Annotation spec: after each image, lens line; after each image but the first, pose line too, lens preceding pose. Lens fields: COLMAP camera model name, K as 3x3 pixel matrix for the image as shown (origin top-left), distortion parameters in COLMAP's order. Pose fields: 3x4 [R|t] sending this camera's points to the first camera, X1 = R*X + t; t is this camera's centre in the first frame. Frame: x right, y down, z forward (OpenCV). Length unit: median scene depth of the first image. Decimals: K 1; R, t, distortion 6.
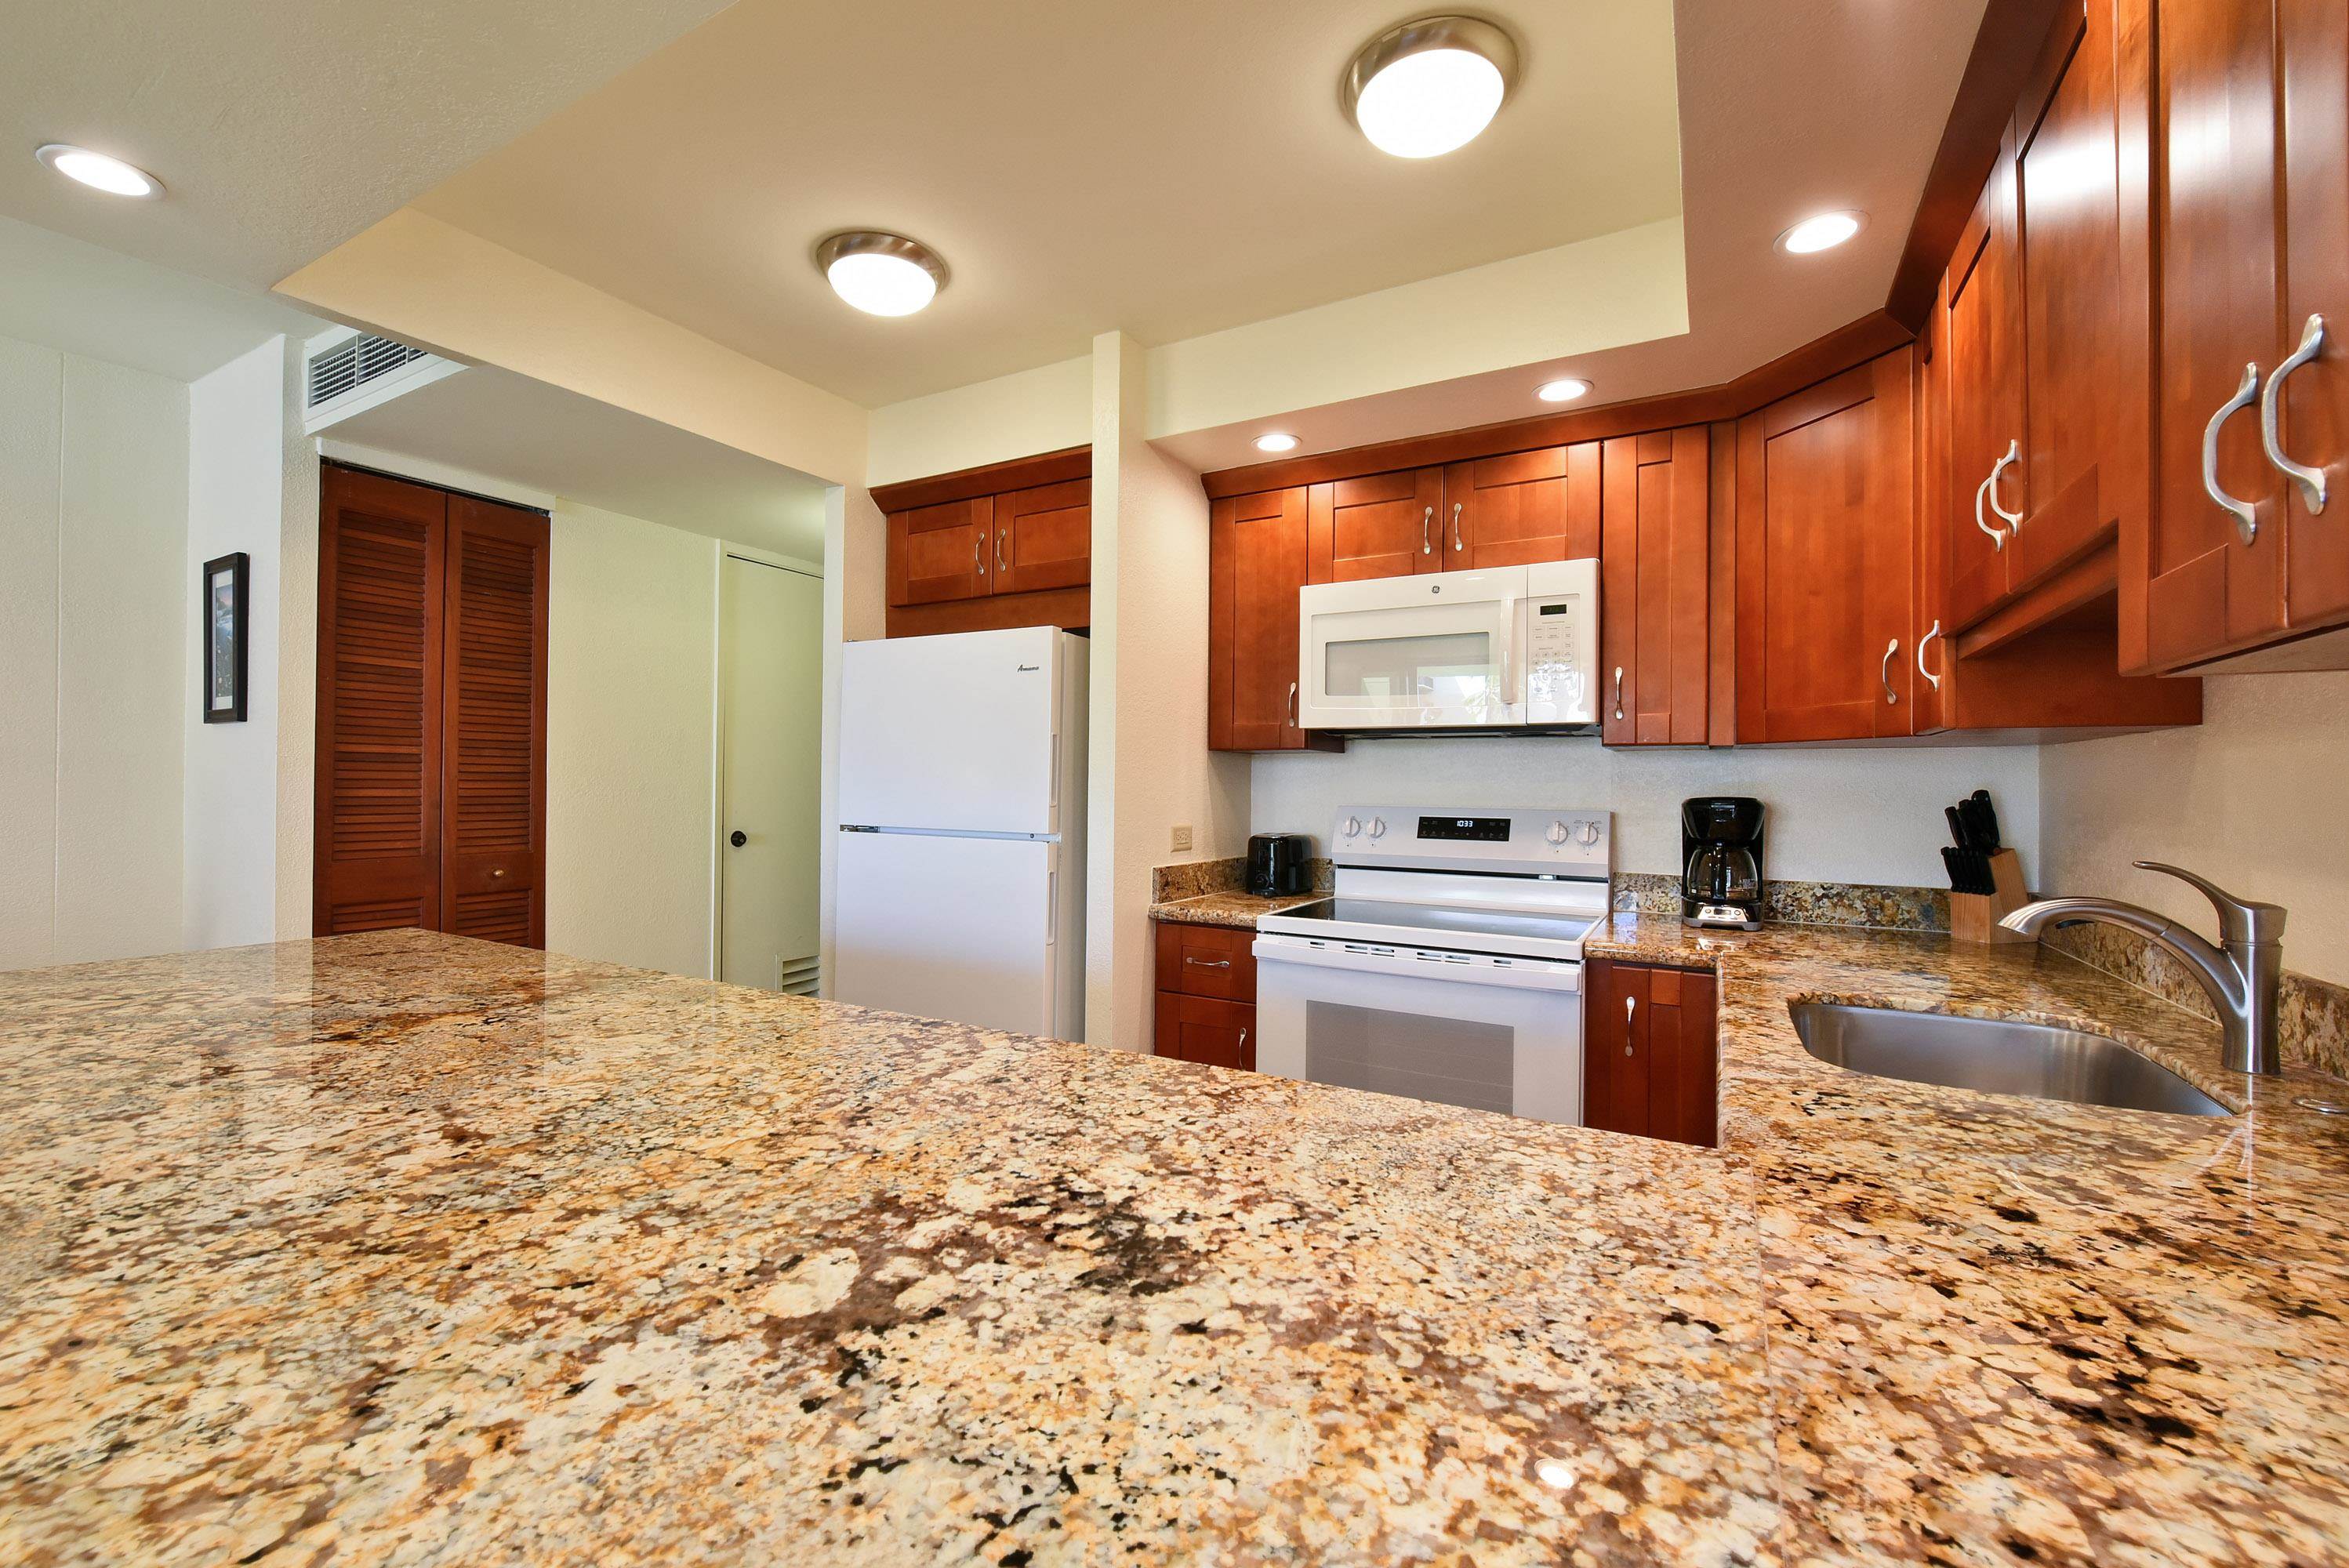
lens RADIAL K [[959.3, 0, 1164.2], [0, 959.3, 781.5], [0, 0, 1]] dist [-0.007256, -0.000125]
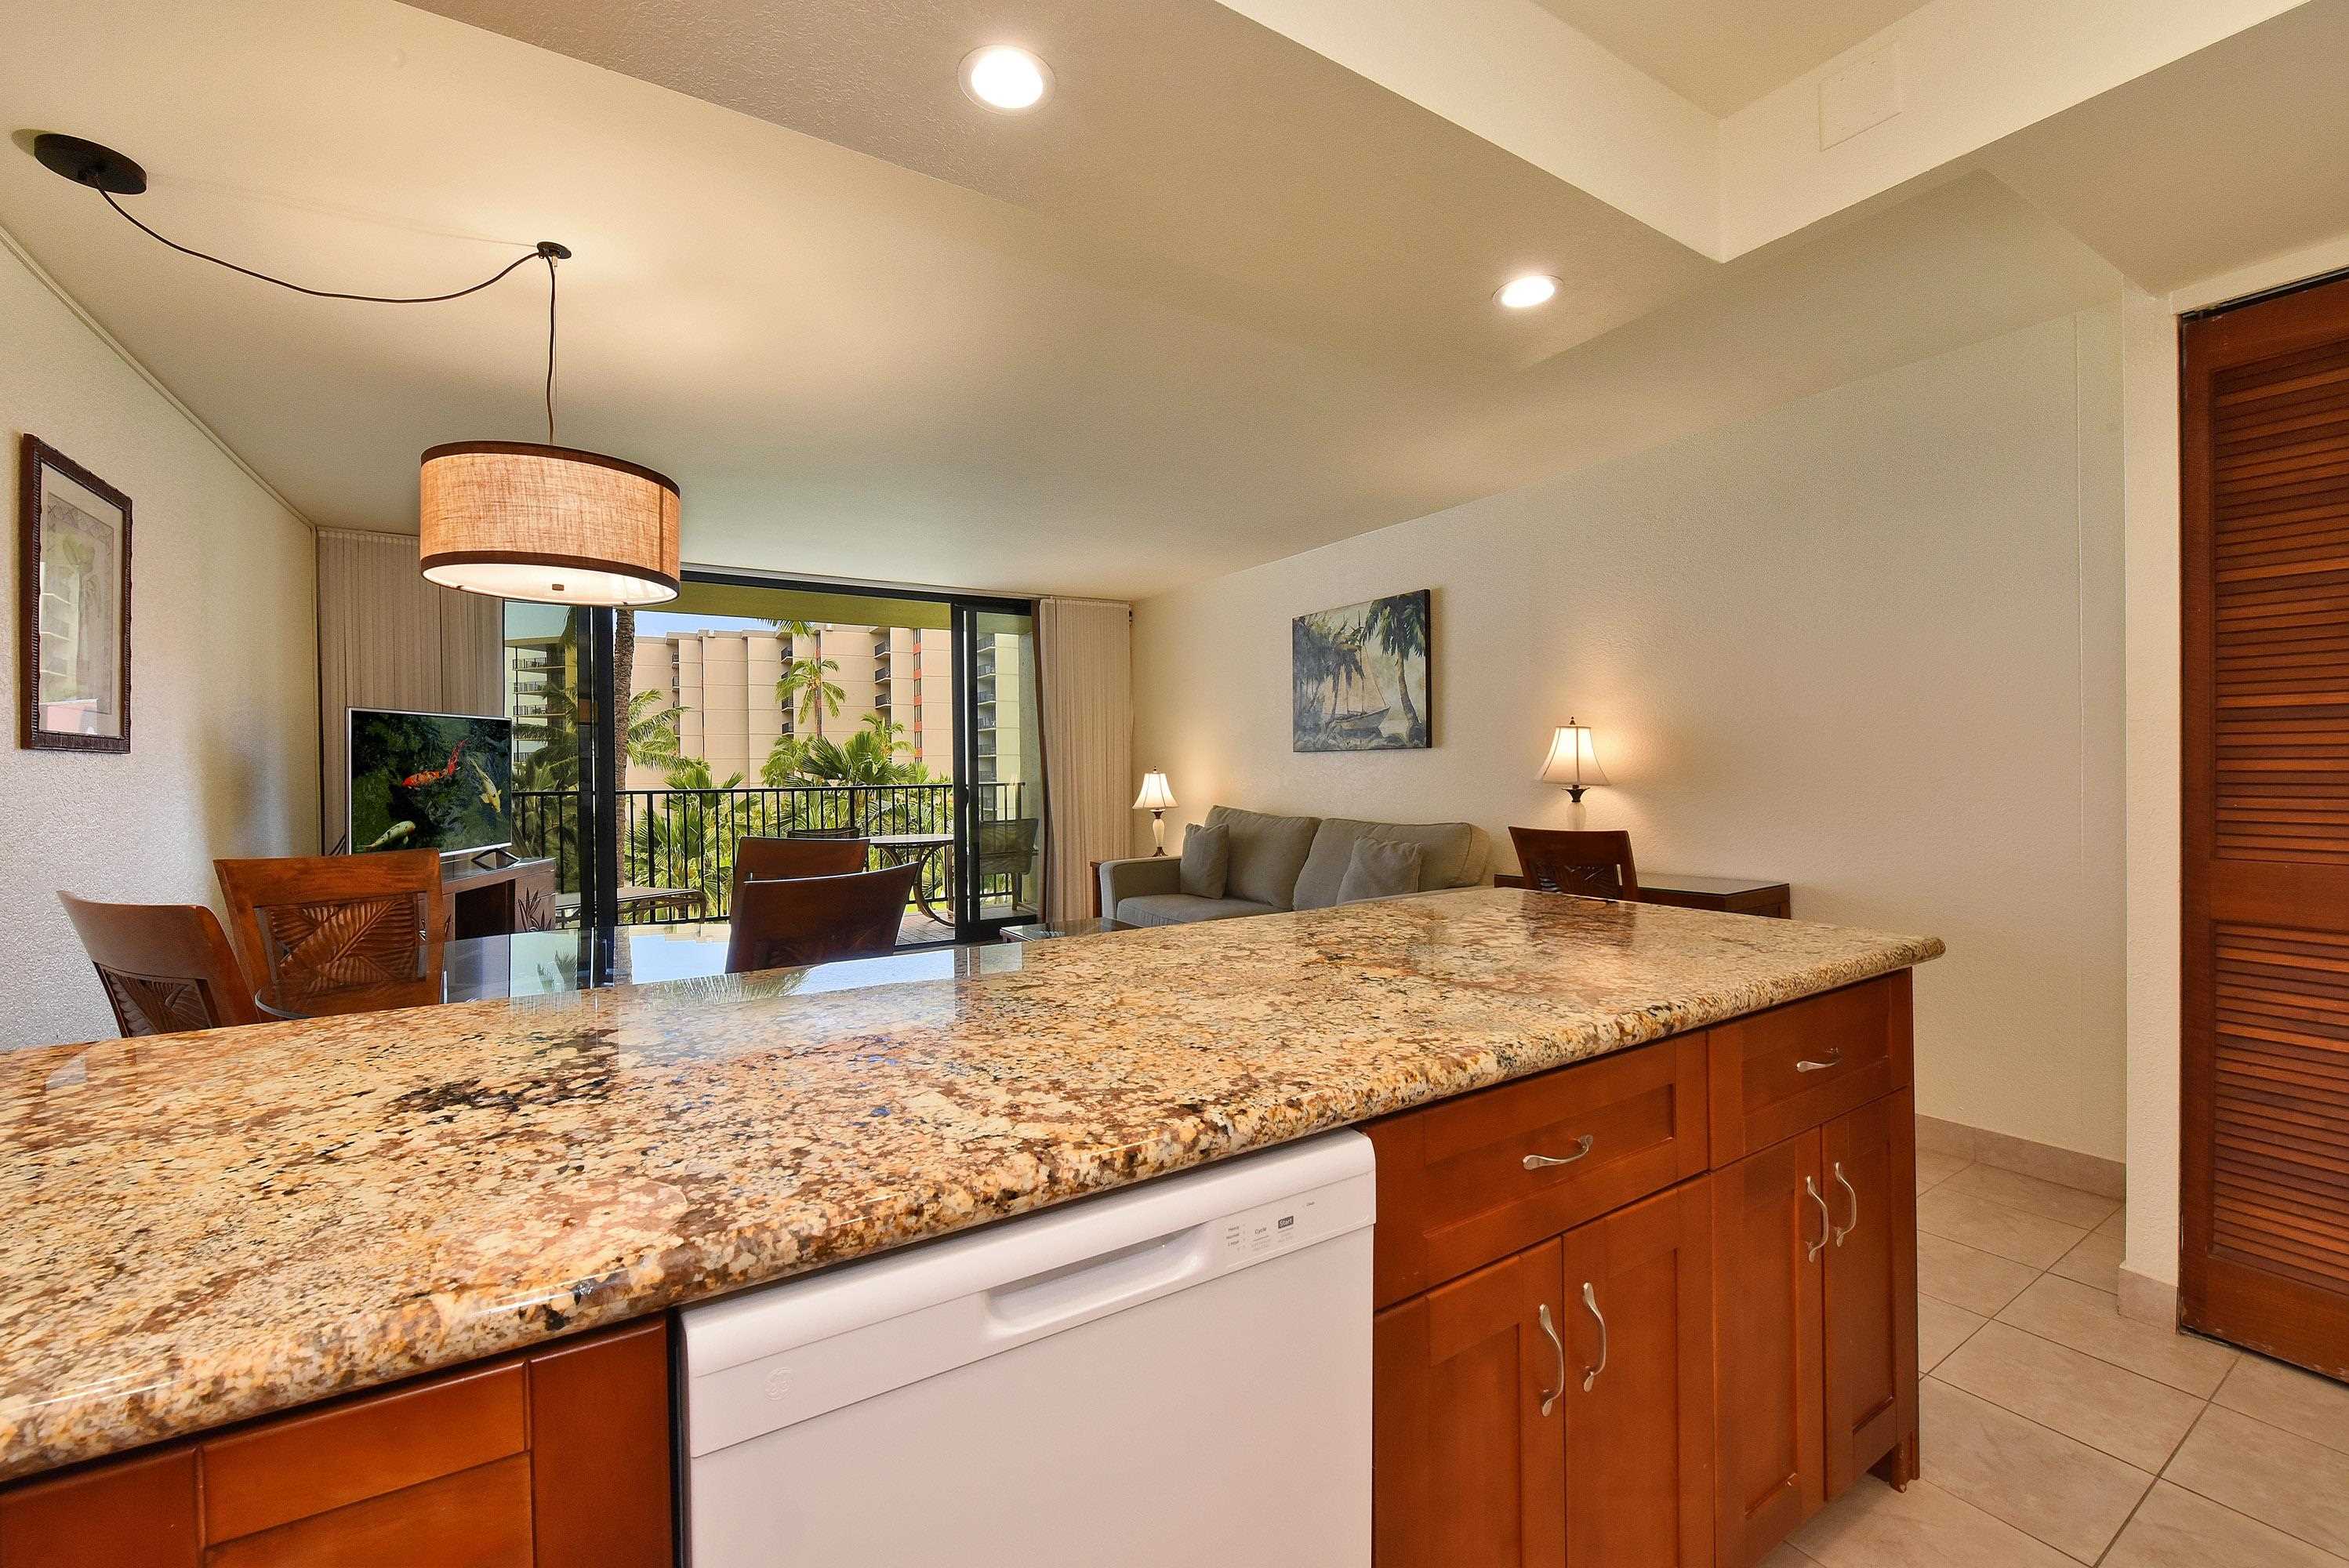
lens RADIAL K [[959.3, 0, 1173.4], [0, 959.3, 766.0], [0, 0, 1]] dist [-0.007256, -0.000125]
pose [[-0.475590, -0.004943, -0.879653, 0.200618], [0.013817, 0.999819, -0.013089, 0.012452], [0.879558, -0.018379, -0.475436, 0.744690]]
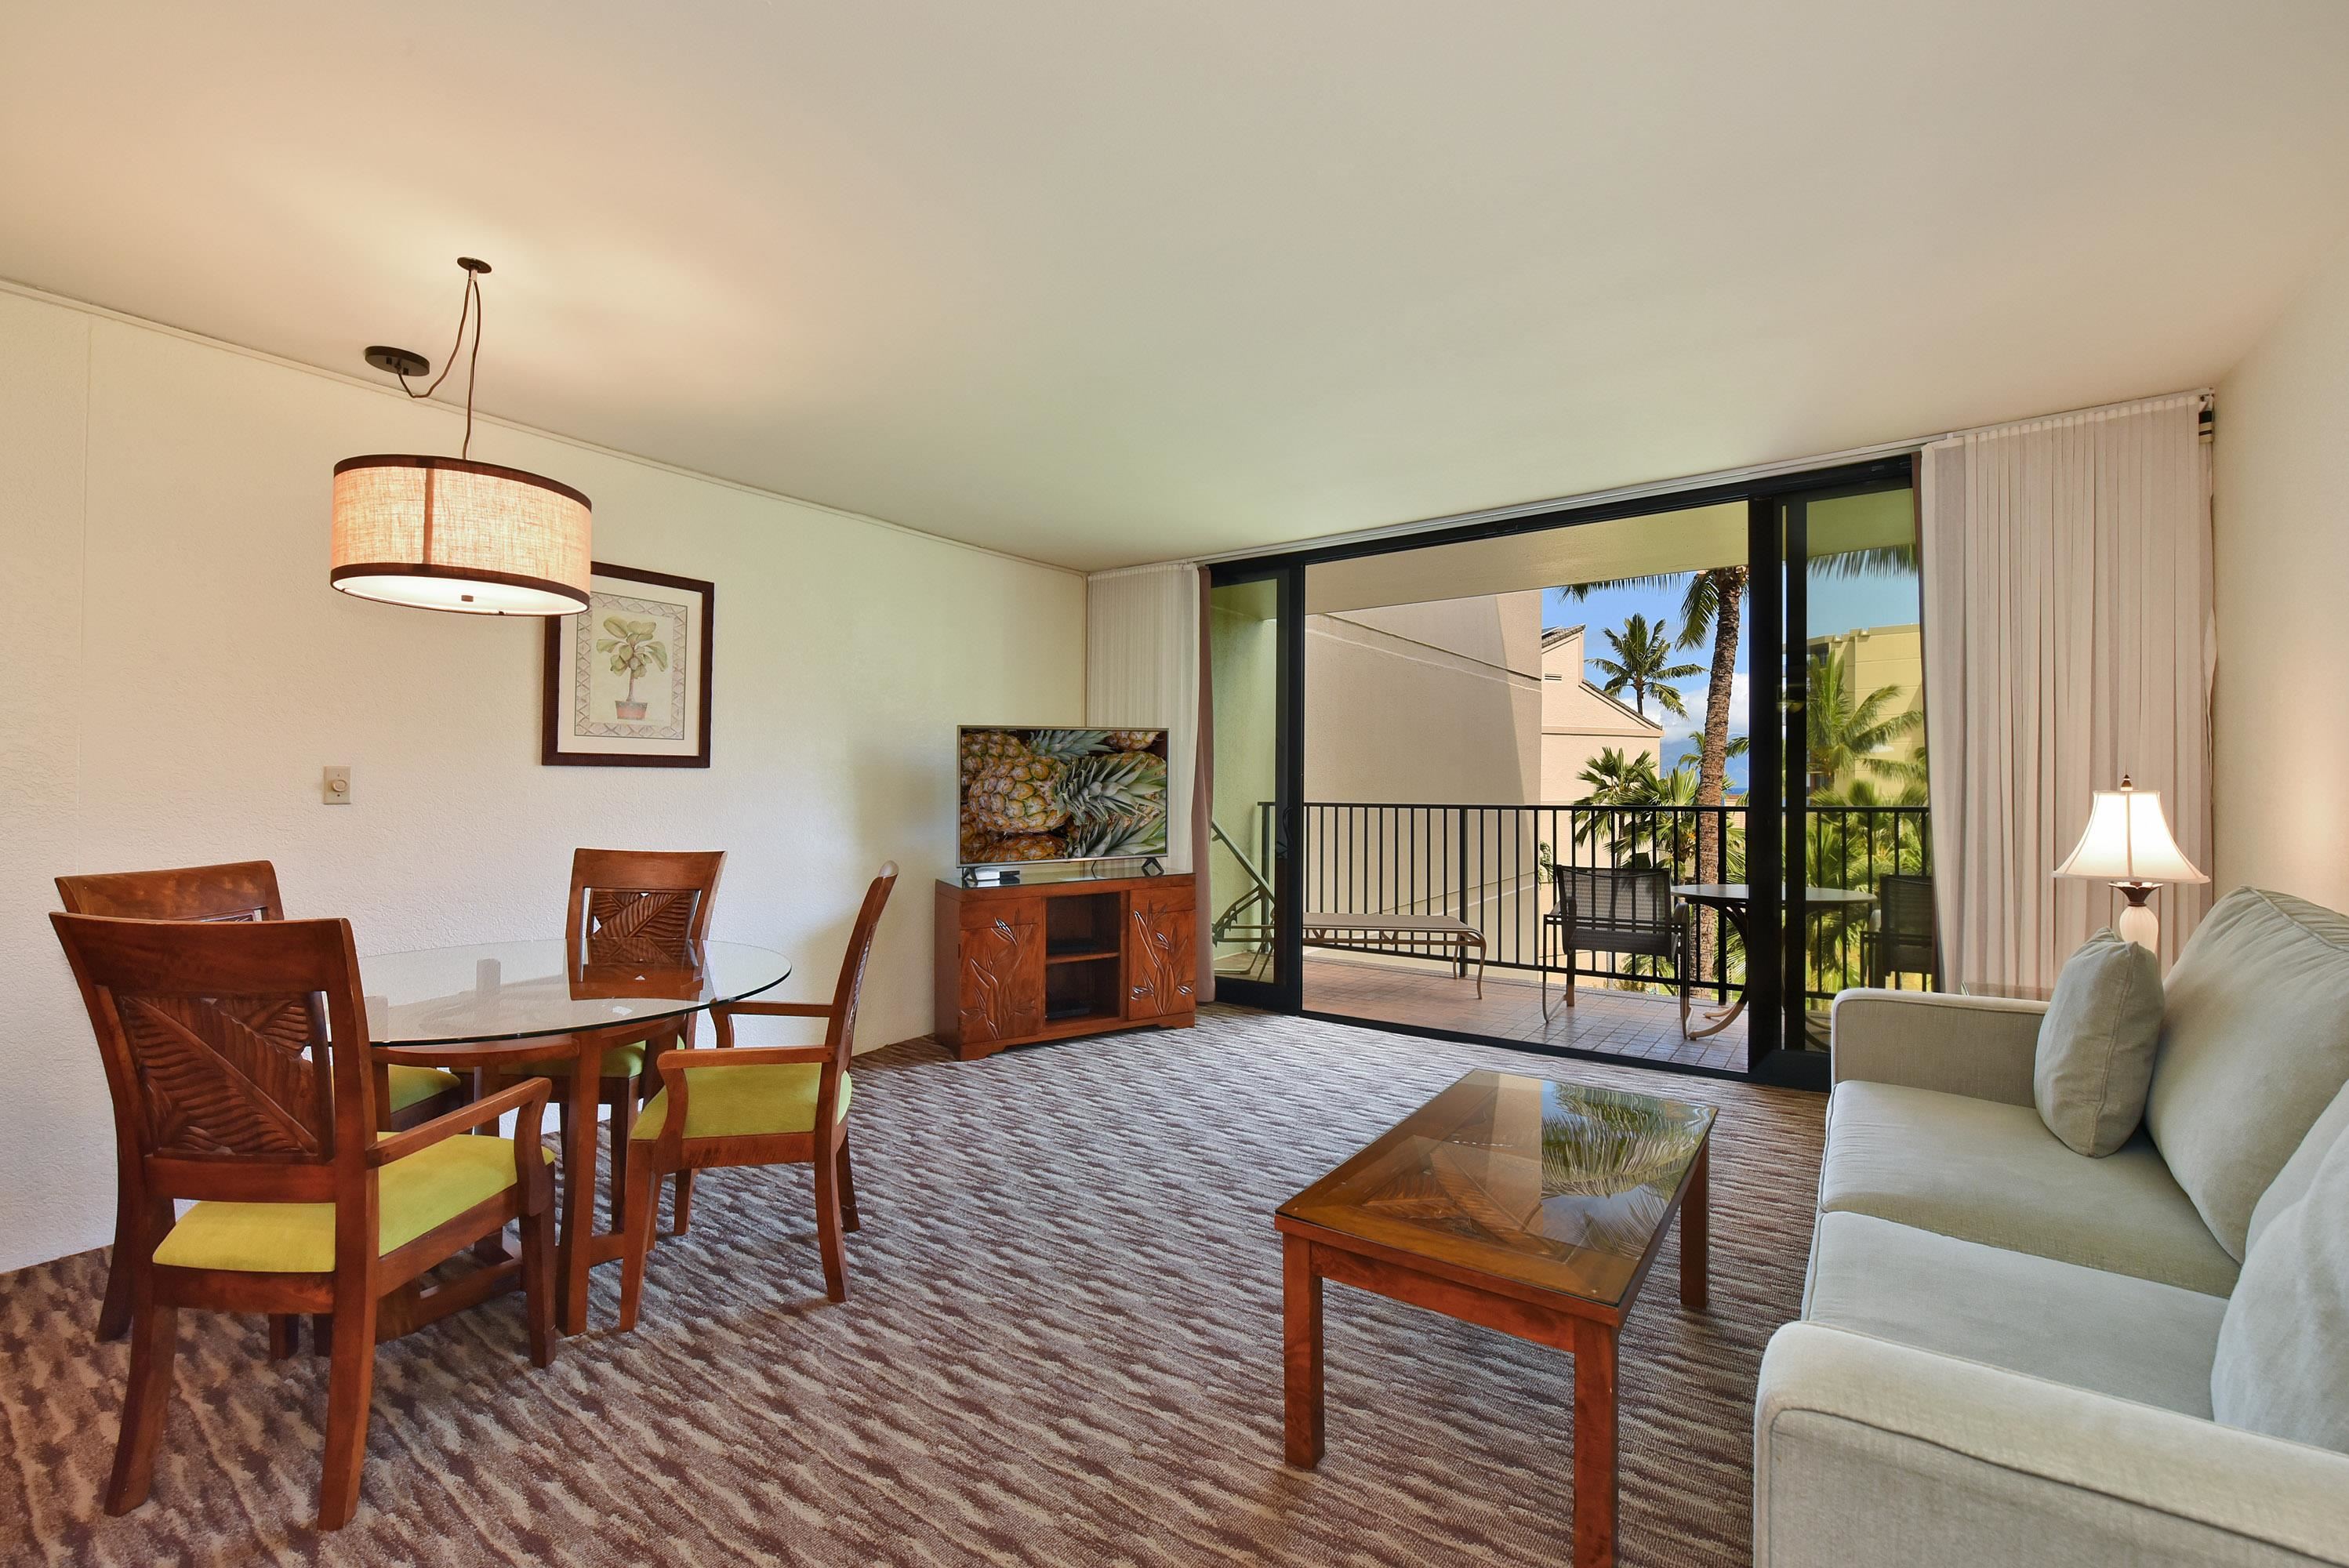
lens RADIAL K [[1004.8, 0, 1135.2], [0, 1004.8, 761.2], [0, 0, 1]] dist [-0.008806, 0.000065]
pose [[-0.992187, -0.002575, 0.124737, -1.123403], [-0.006895, 0.999391, -0.034214, 0.007663], [-0.124573, -0.034807, -0.991600, 0.663430]]
